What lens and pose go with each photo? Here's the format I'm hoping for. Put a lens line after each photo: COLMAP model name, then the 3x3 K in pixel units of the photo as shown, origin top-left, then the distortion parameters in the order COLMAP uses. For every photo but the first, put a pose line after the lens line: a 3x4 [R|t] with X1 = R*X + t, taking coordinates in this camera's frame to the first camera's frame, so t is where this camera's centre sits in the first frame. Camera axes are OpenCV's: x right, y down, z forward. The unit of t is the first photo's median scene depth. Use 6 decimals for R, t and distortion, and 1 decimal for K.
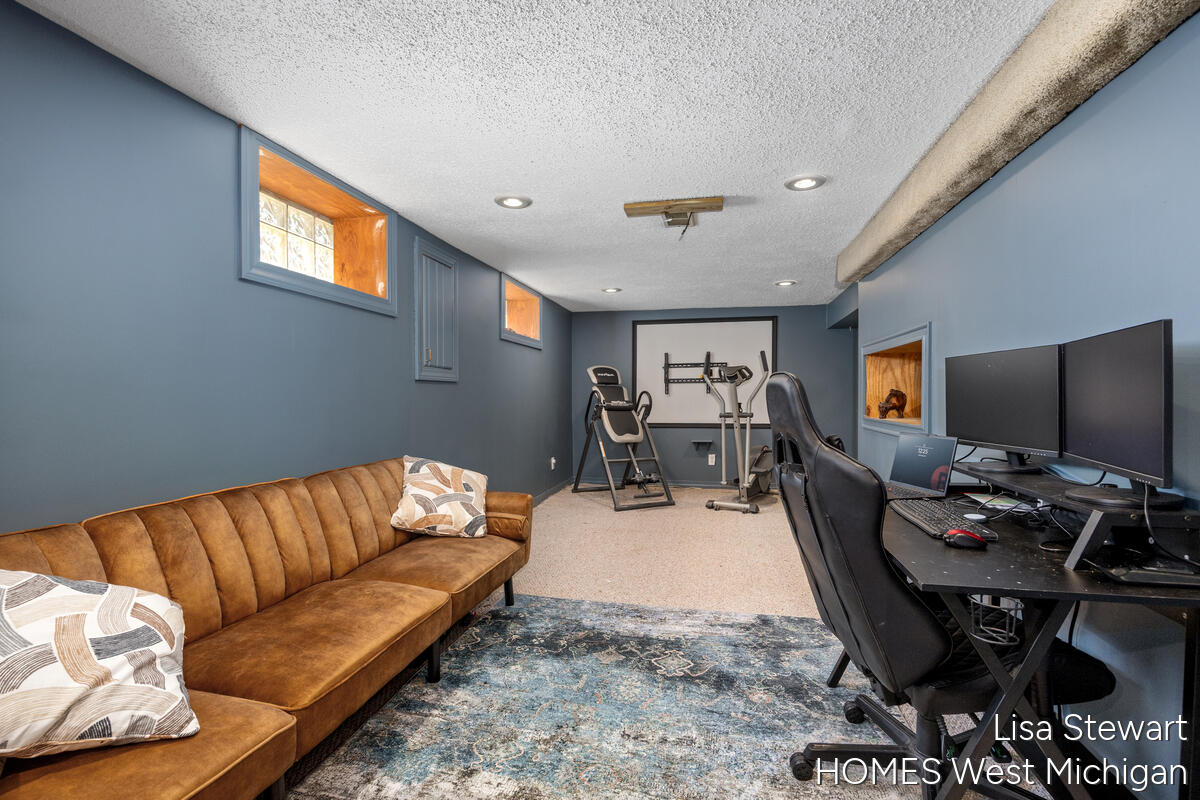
lens RADIAL K [[535.0, 0, 605.7], [0, 535.0, 401.2], [0, 0, 1]] dist [-0.019228, 0.001143]
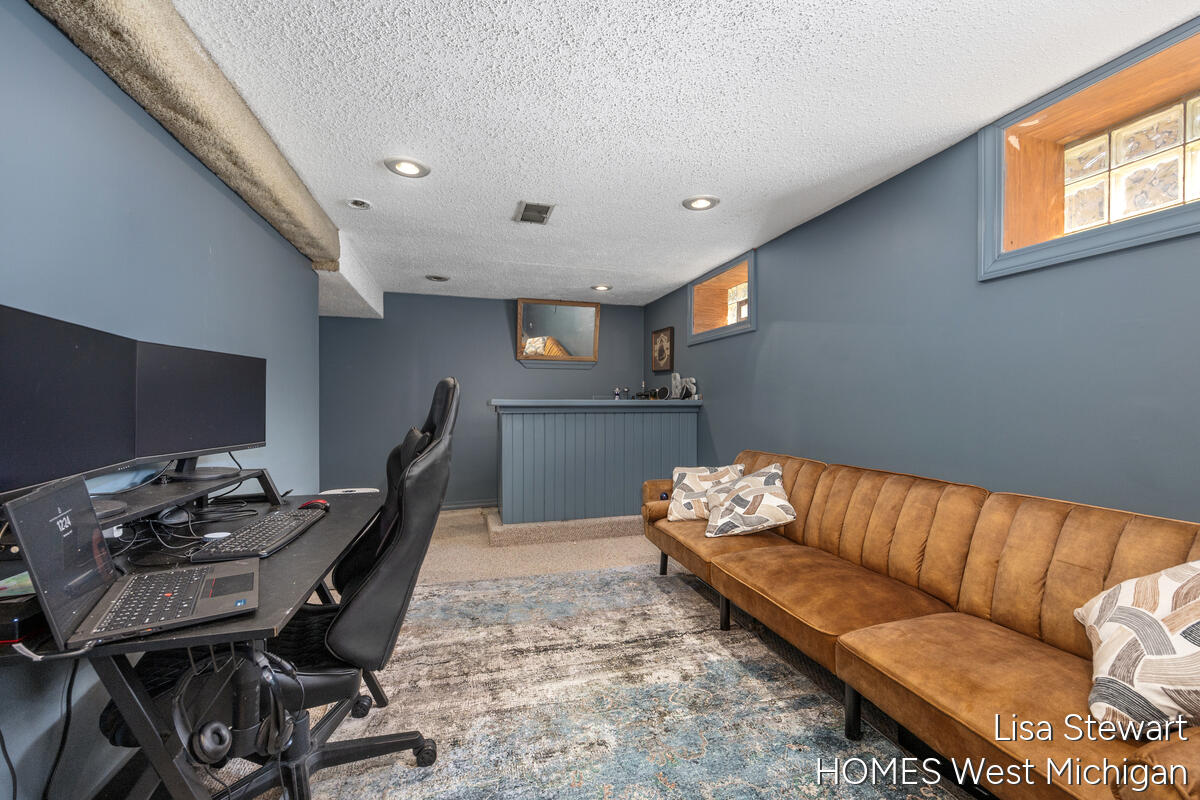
lens RADIAL K [[505.6, 0, 608.0], [0, 505.6, 396.8], [0, 0, 1]] dist [-0.003958, -0.000604]
pose [[-0.878851, 0.001019, -0.477095, 0.479164], [-0.003560, 0.999956, 0.008694, -0.018563], [0.477083, 0.009339, -0.878809, 1.844862]]
